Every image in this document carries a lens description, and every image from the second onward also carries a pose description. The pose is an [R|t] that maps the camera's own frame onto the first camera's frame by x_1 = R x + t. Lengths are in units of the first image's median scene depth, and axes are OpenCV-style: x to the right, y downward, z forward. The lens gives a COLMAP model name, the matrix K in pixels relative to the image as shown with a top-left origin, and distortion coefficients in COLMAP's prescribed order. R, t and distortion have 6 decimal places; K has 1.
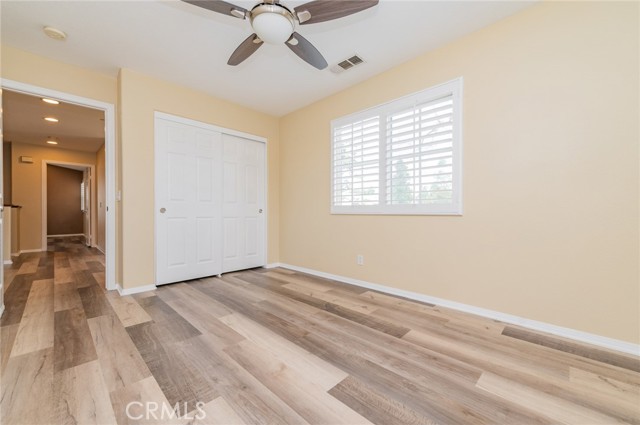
lens RADIAL K [[252.8, 0, 320.9], [0, 252.8, 211.4], [0, 0, 1]] dist [0.015414, -0.003016]
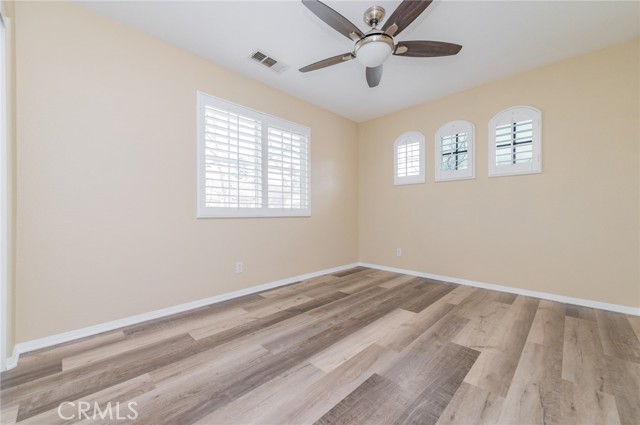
lens RADIAL K [[252.8, 0, 318.7], [0, 252.8, 212.5], [0, 0, 1]] dist [0.015414, -0.003016]
pose [[0.014857, 0.002285, 0.999887, -1.089814], [0.003467, 0.999991, -0.002337, -0.004408], [-0.999884, 0.003502, 0.014849, 1.015579]]
